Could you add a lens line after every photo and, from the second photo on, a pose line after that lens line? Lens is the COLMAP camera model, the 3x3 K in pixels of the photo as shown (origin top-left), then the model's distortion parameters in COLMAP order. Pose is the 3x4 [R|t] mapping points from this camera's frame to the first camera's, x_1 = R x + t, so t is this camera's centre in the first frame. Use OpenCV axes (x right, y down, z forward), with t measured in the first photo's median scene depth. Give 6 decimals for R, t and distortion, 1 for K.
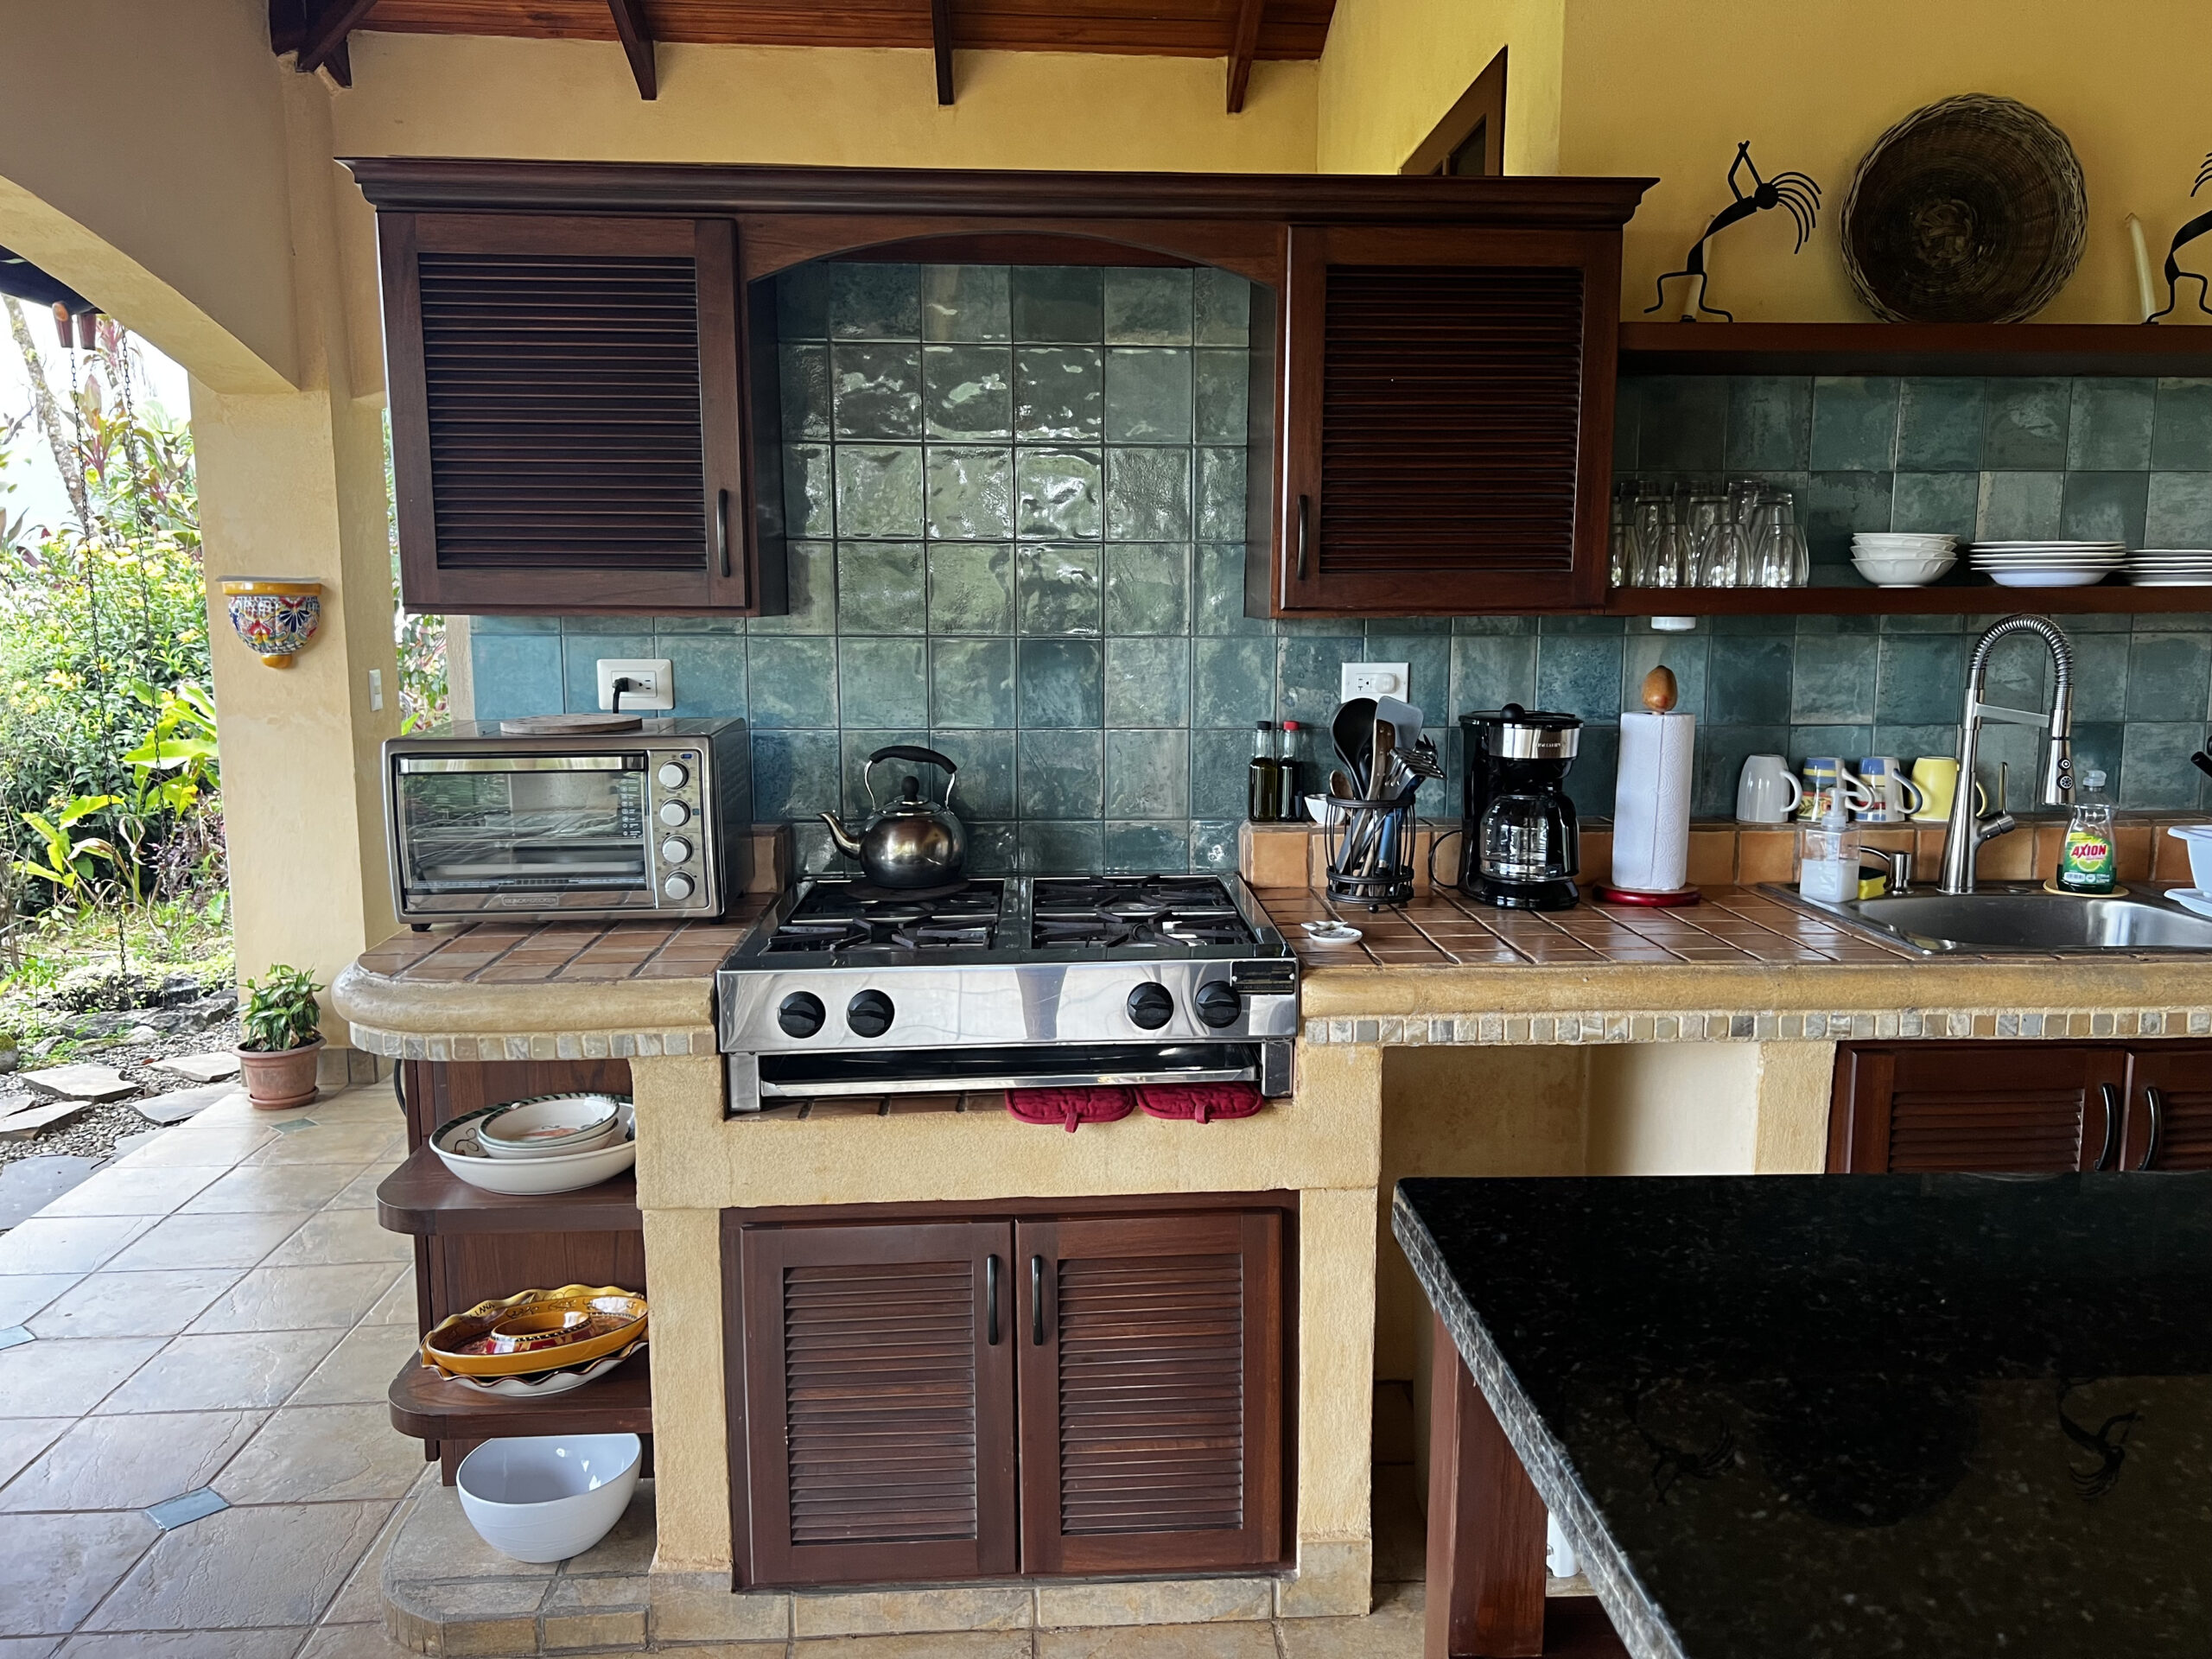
lens RADIAL K [[1692.0, 0, 1102.4], [0, 1692.0, 843.9], [0, 0, 1]] dist [0.064564, -0.089615]
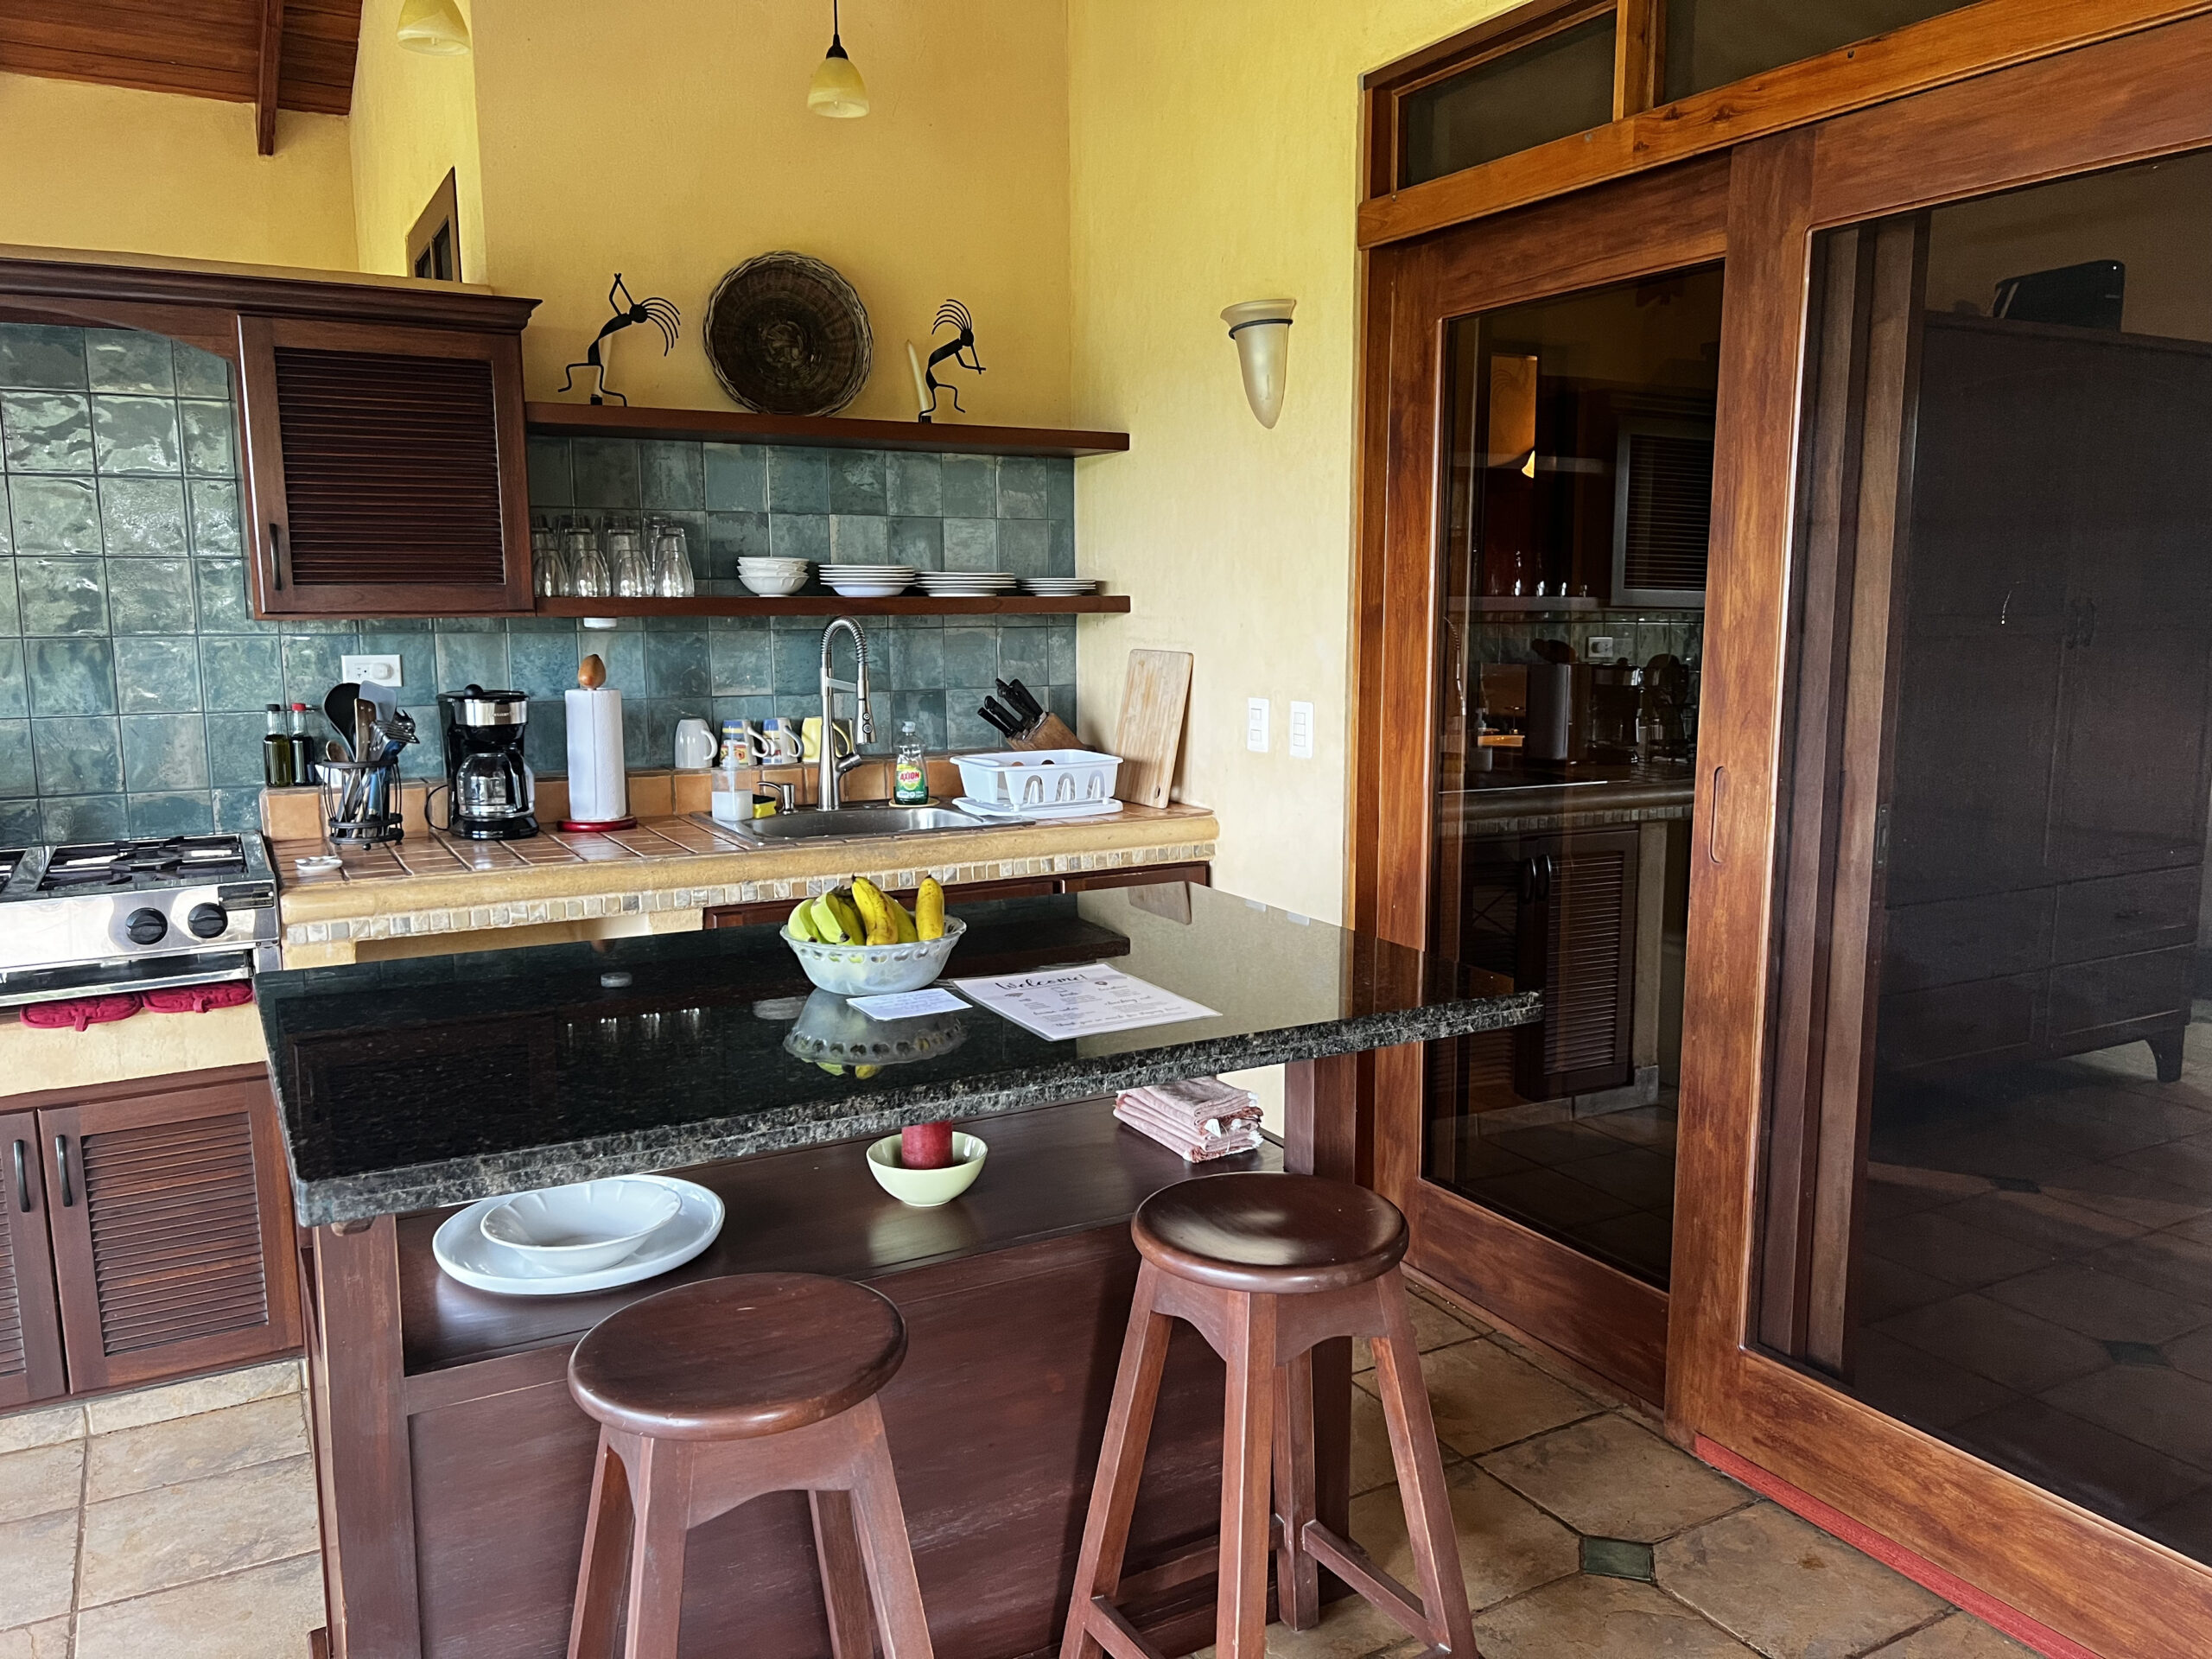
lens RADIAL K [[1660.3, 0, 1108.1], [0, 1660.3, 844.8], [0, 0, 1]] dist [0.065315, -0.077830]
pose [[0.893884, -0.069878, 0.442819, 0.100093], [0.067212, 0.997502, 0.021733, 0.047010], [-0.443232, 0.010336, 0.896347, -0.386273]]
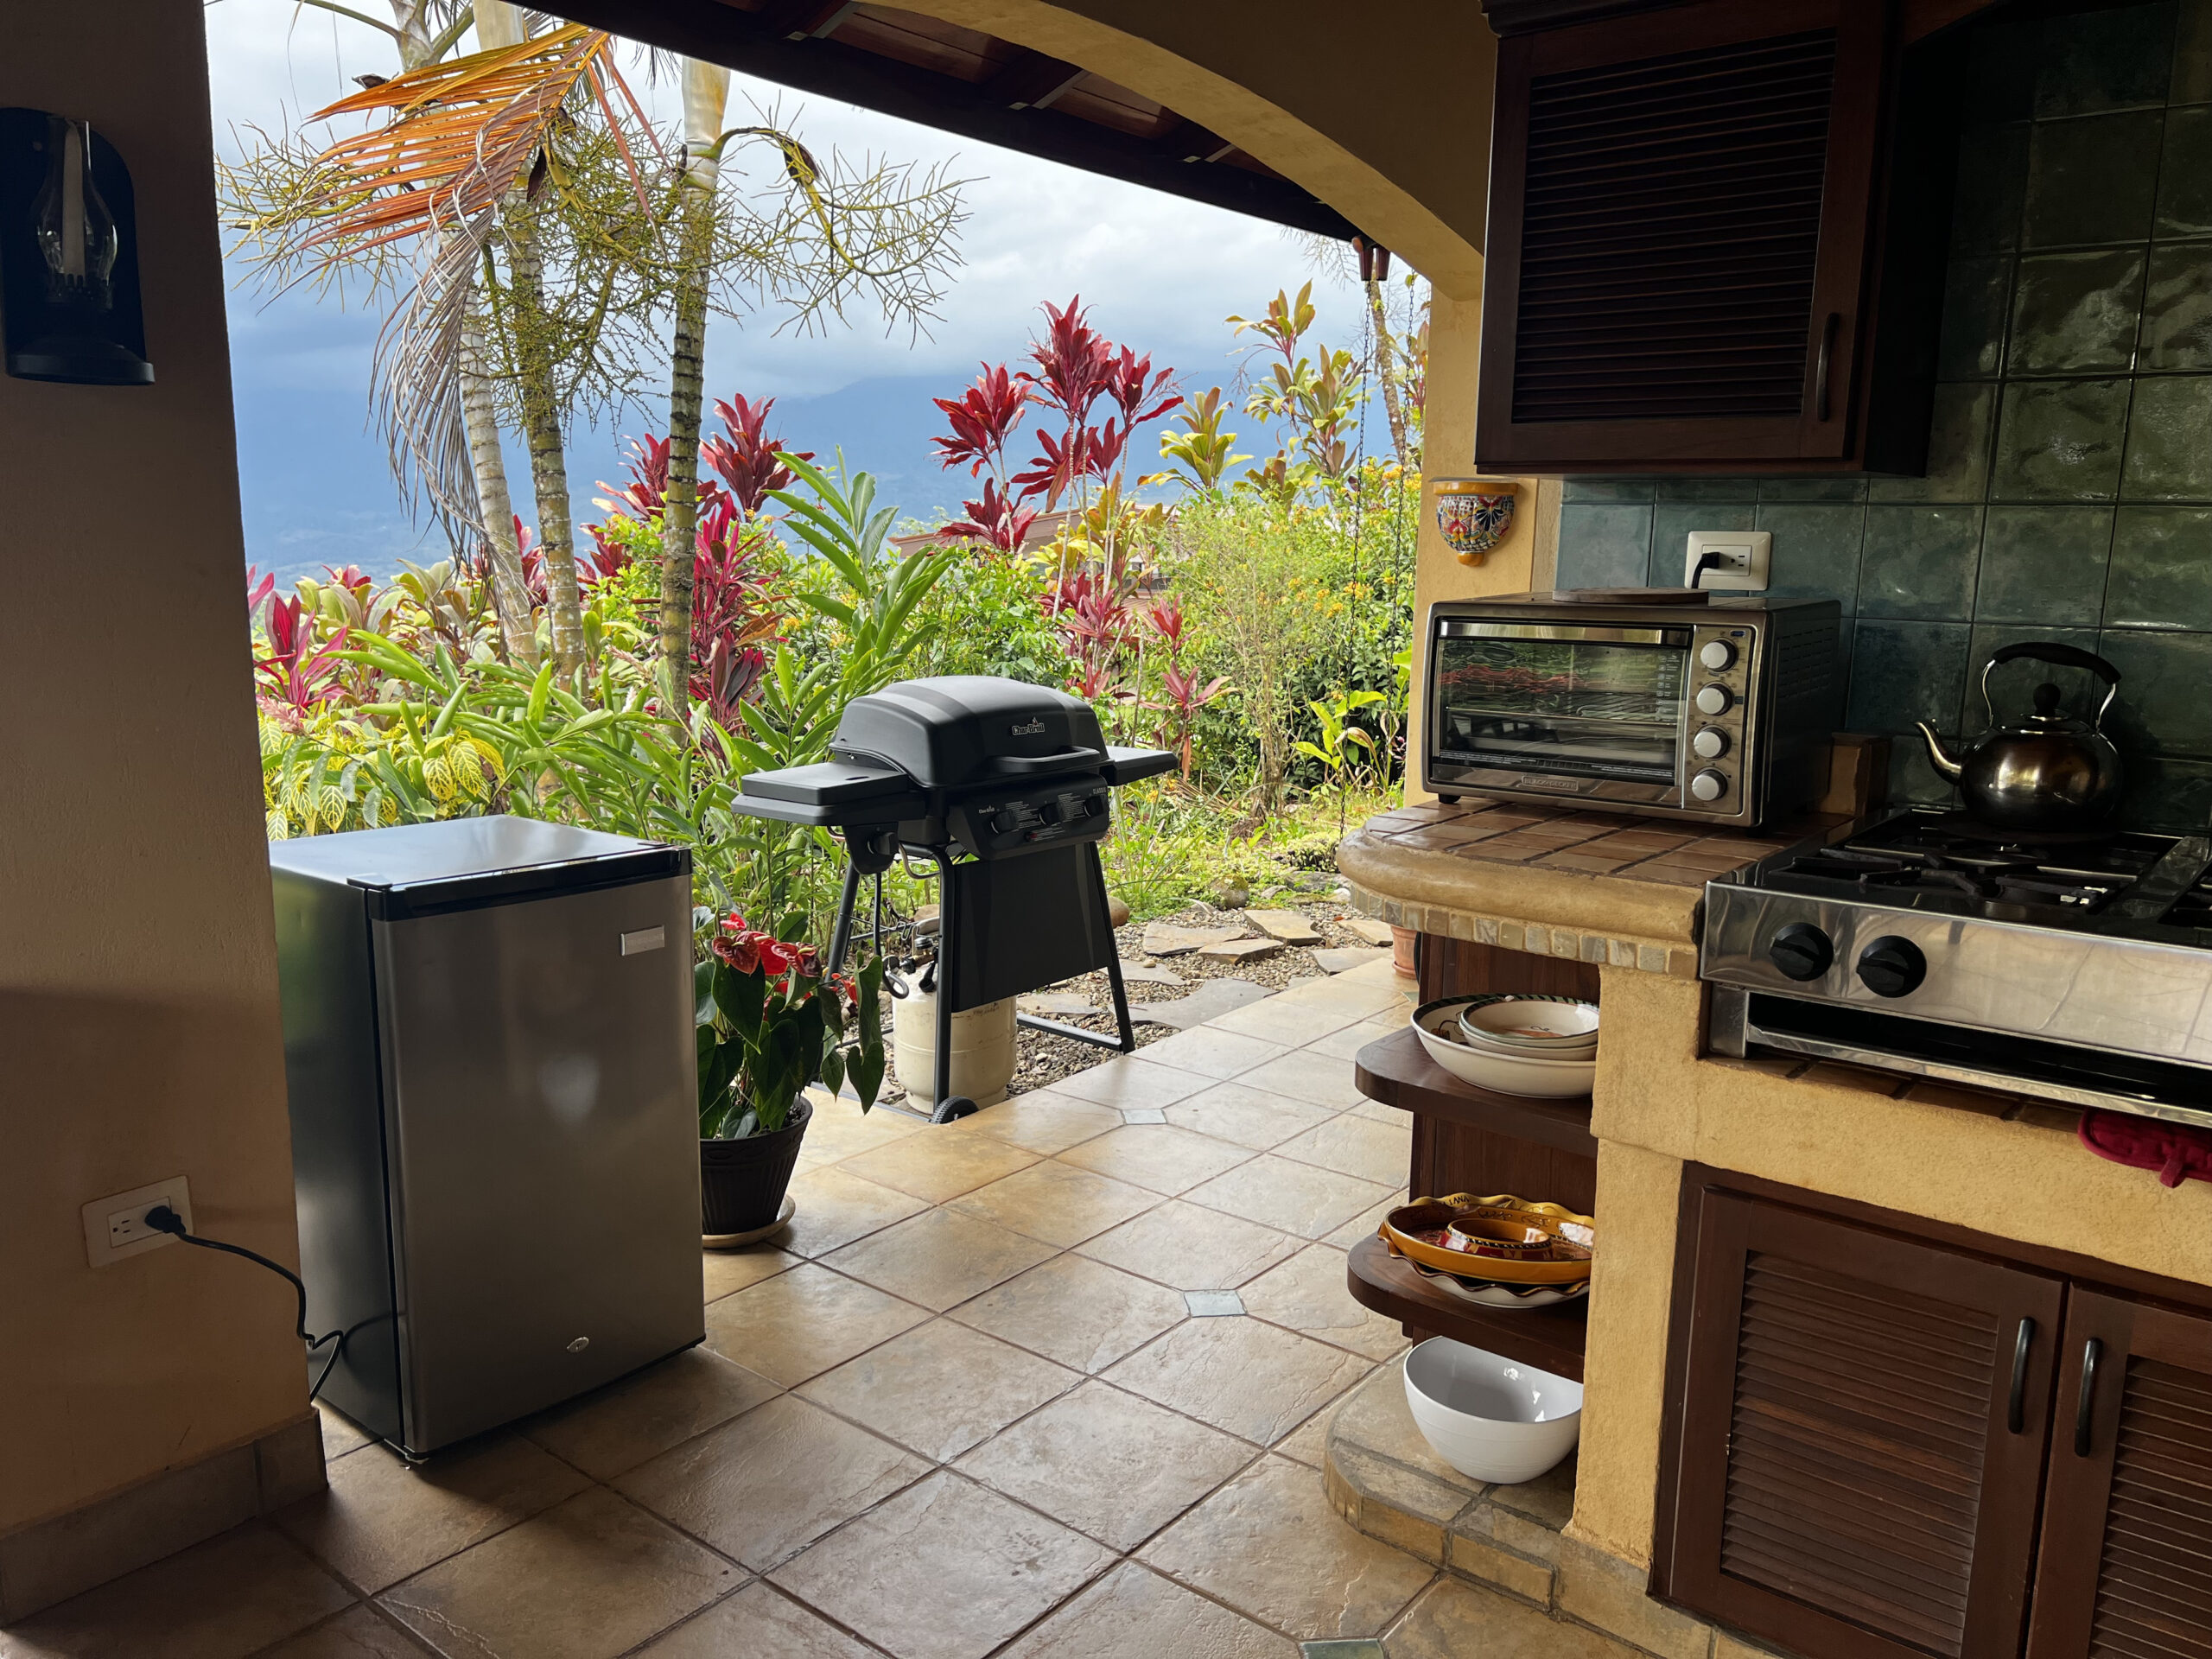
lens RADIAL K [[1660.3, 0, 1108.1], [0, 1660.3, 844.8], [0, 0, 1]] dist [0.065315, -0.077830]
pose [[0.746685, 0.139803, -0.650320, 0.072749], [-0.117087, 0.990023, 0.078393, 0.021982], [0.654791, 0.017609, 0.755605, 0.147990]]
